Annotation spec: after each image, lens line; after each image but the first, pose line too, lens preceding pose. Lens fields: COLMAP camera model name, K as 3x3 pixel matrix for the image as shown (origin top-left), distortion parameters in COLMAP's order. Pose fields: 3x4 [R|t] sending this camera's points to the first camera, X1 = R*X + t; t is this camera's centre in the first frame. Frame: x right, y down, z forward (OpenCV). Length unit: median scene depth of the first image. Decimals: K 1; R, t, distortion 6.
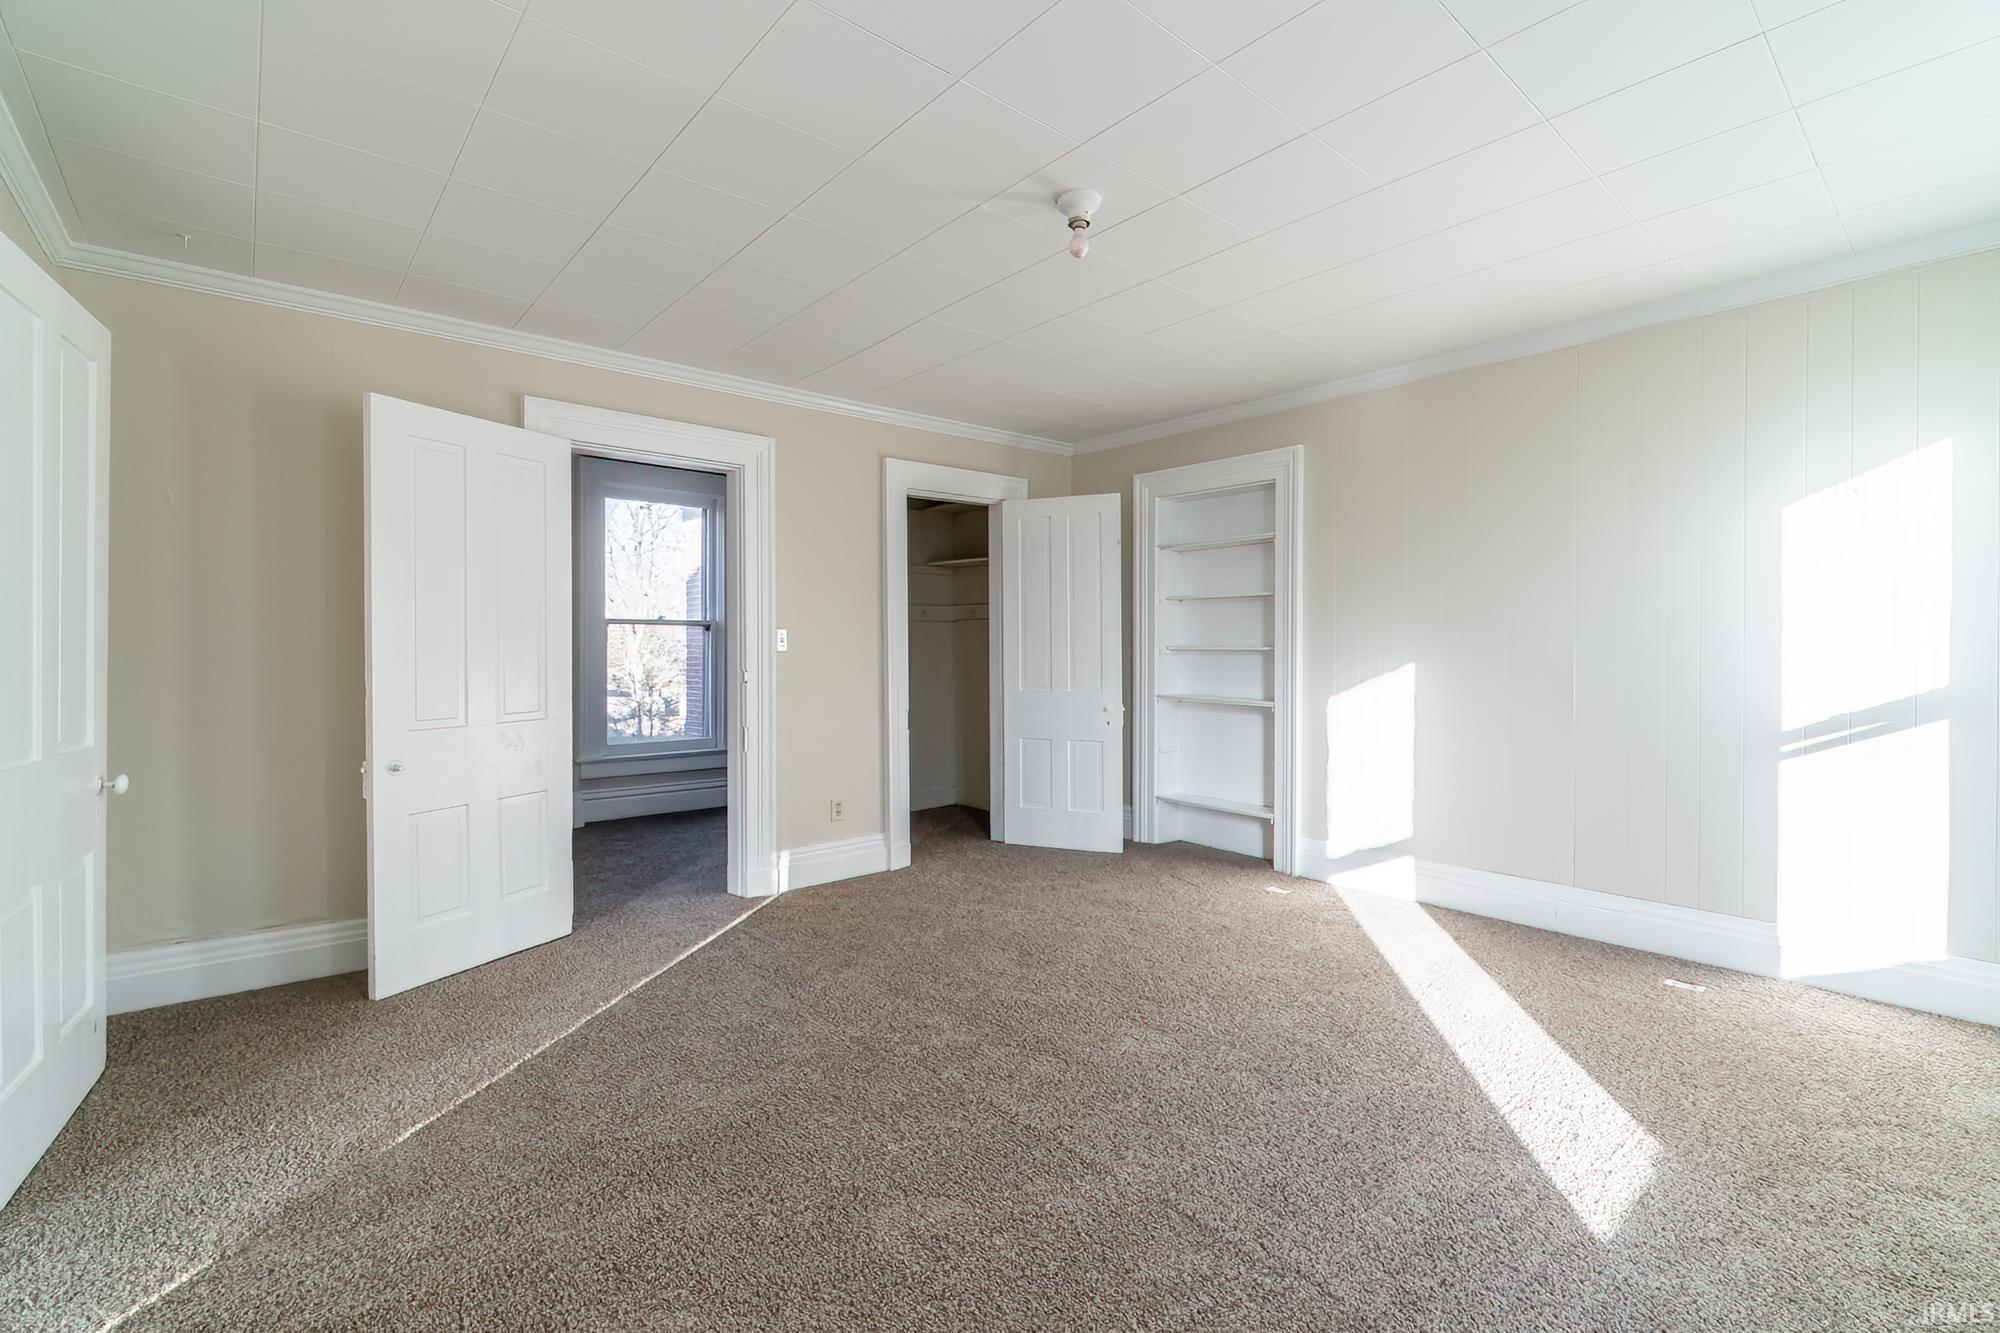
lens RADIAL K [[867.2, 0, 998.0], [0, 867.2, 645.2], [0, 0, 1]] dist [-0.001149, -0.000096]
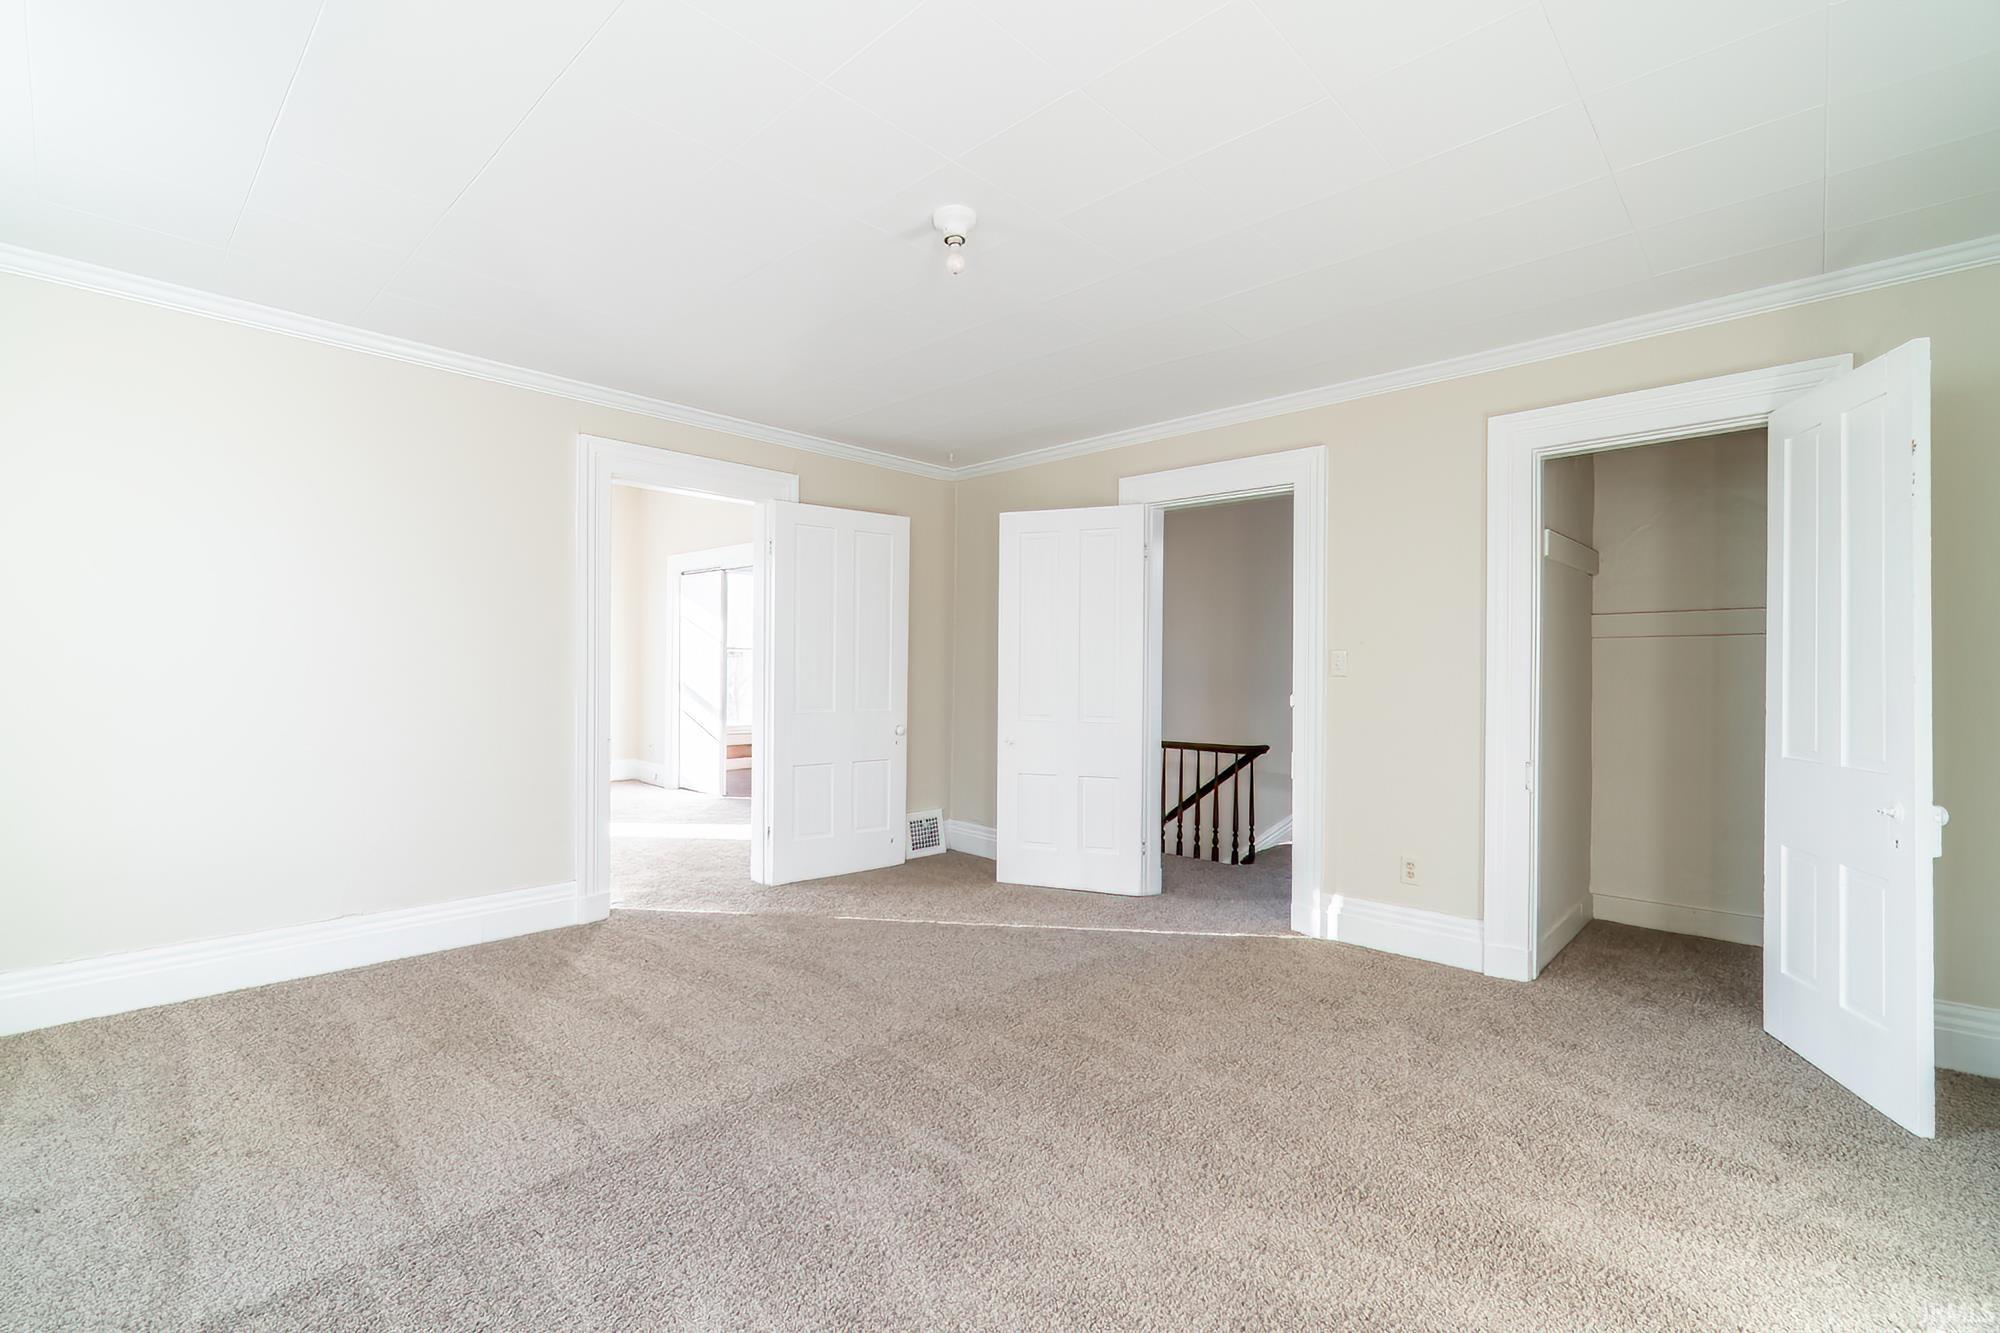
lens RADIAL K [[875.9, 0, 987.8], [0, 875.9, 664.5], [0, 0, 1]] dist [-0.004213, -0.000169]
pose [[0.101777, 0.007398, -0.994780, 0.638209], [-0.001208, 0.999973, 0.007313, -0.011683], [0.994807, 0.000457, 0.101783, 0.552303]]
